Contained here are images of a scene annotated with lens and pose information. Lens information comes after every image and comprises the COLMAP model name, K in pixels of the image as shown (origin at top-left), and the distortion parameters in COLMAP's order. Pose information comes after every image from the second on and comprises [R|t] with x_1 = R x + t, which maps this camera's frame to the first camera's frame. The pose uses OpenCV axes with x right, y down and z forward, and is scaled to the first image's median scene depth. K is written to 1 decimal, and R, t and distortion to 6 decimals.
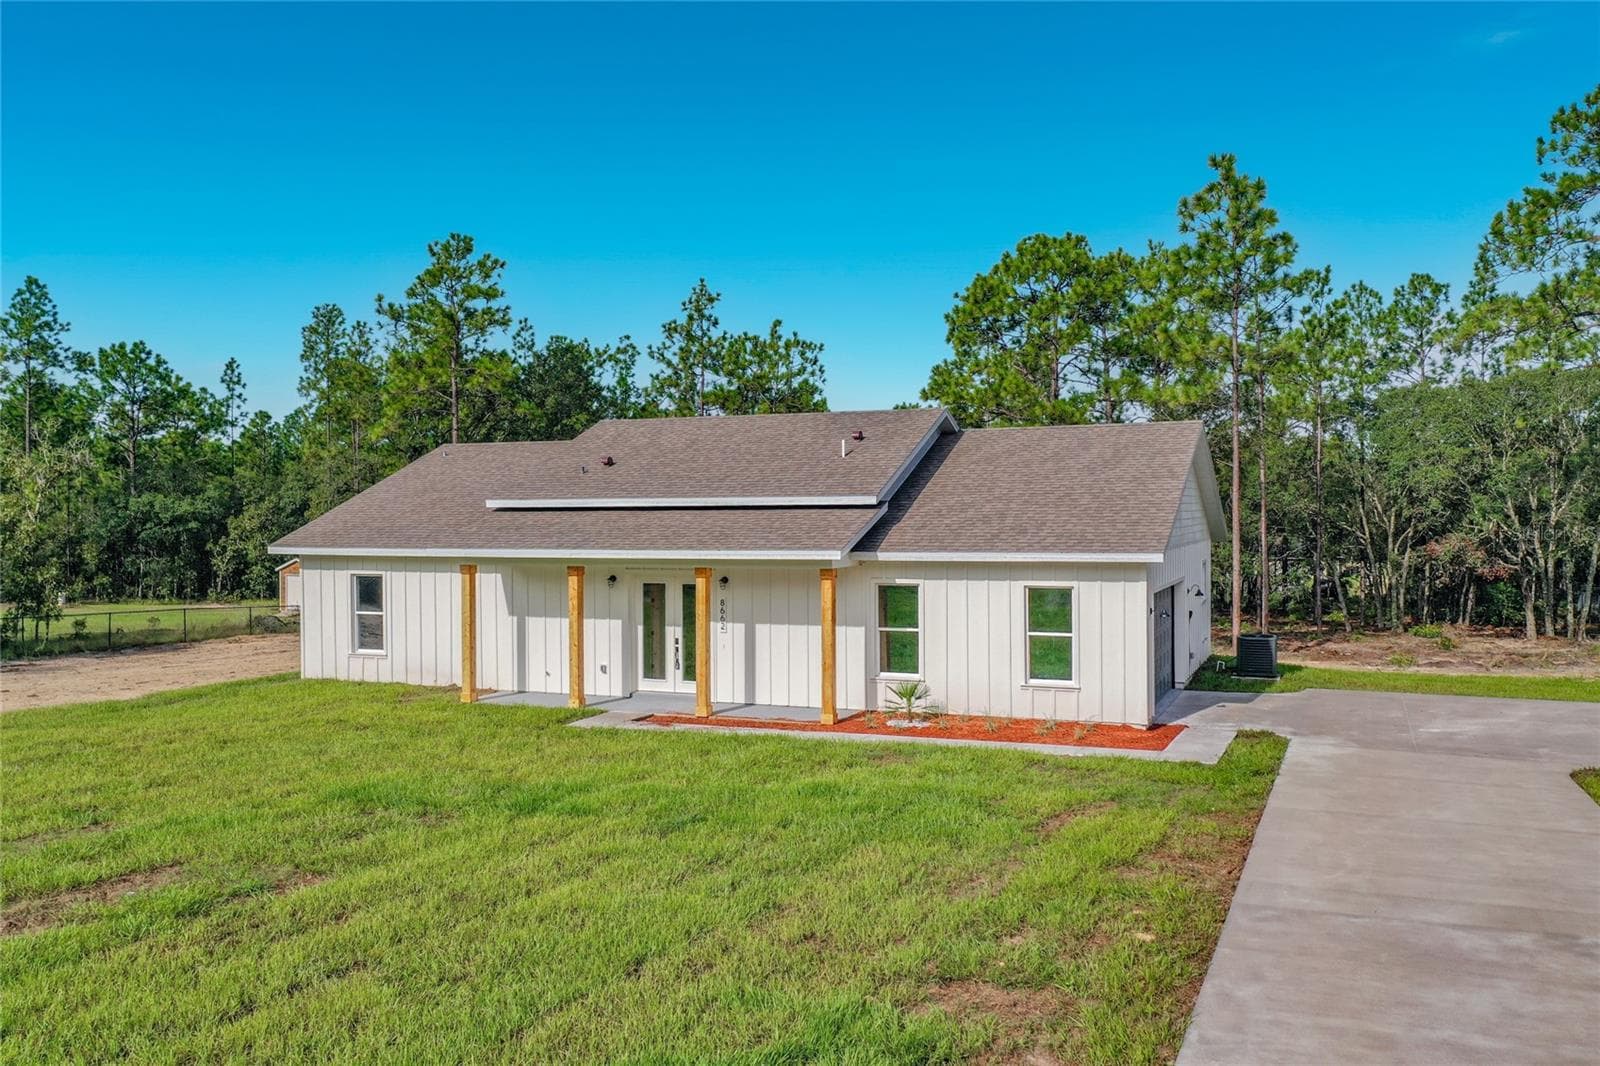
lens RADIAL K [[1254.6, 0, 798.3], [0, 1254.6, 514.2], [0, 0, 1]] dist [0.000802, 0.000255]
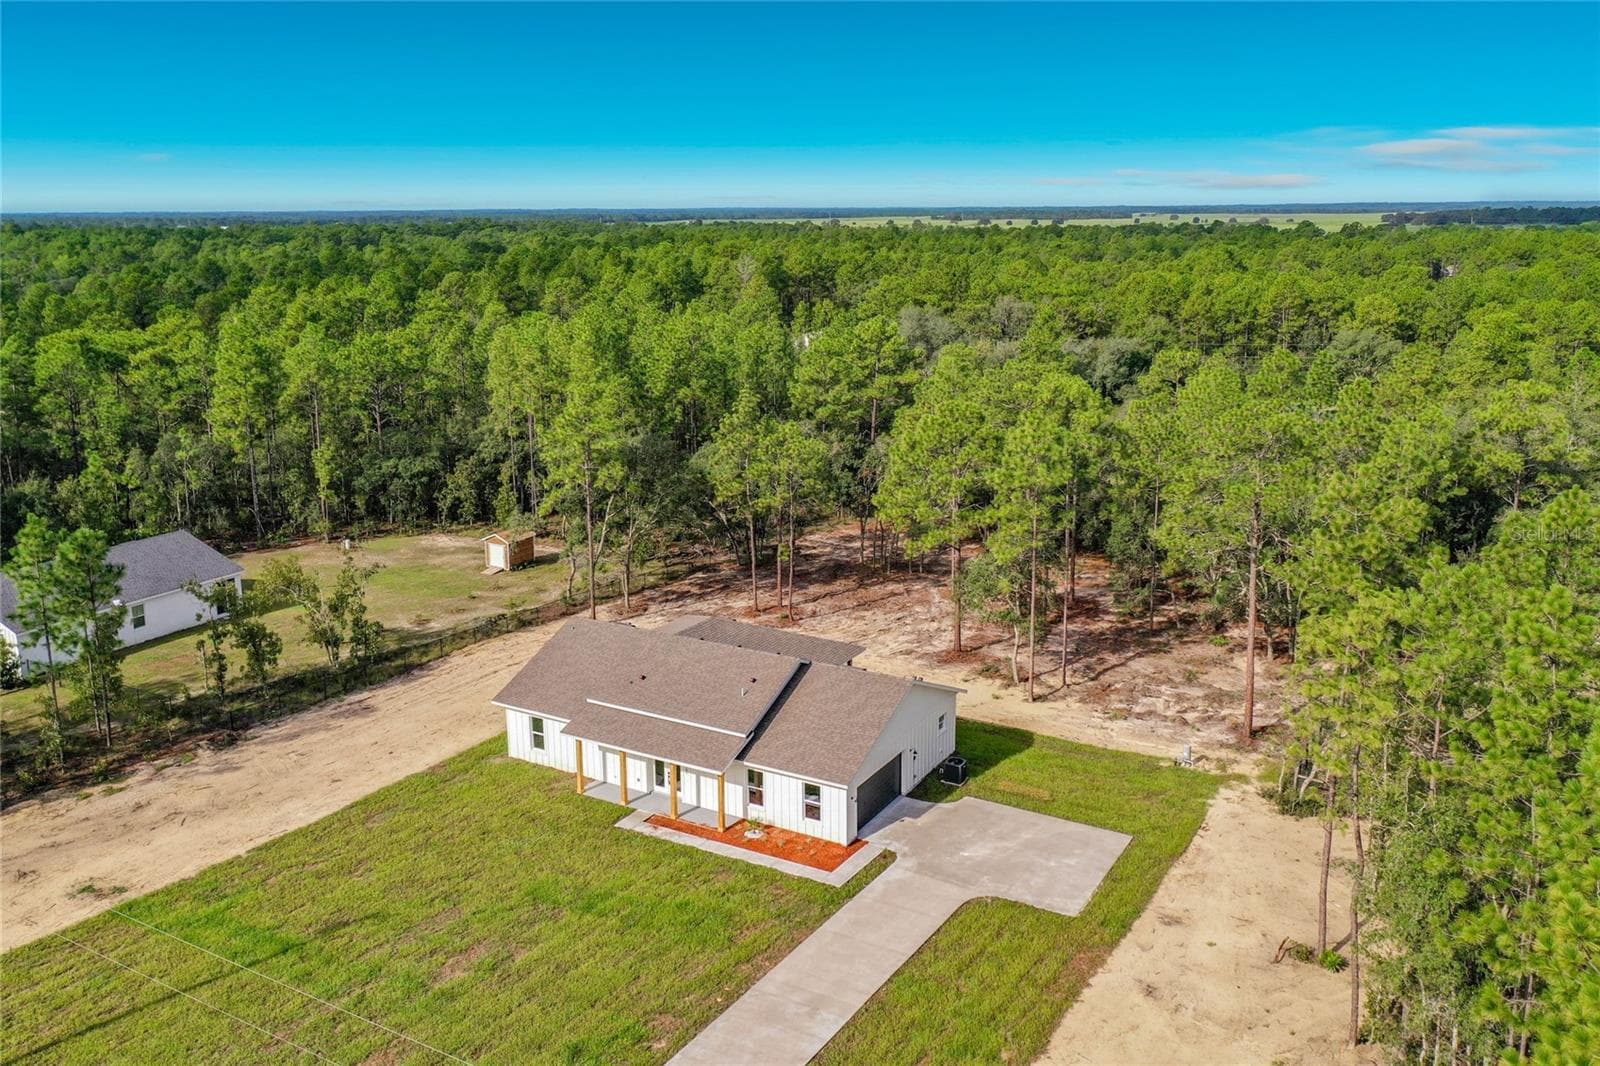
lens RADIAL K [[1254.6, 0, 798.3], [0, 1254.6, 514.2], [0, 0, 1]] dist [0.000802, 0.000255]
pose [[0.990478, 0.036479, -0.132748, 0.417362], [-0.005414, 0.973831, 0.227211, -0.866654], [0.137562, -0.224329, 0.964756, -1.044141]]
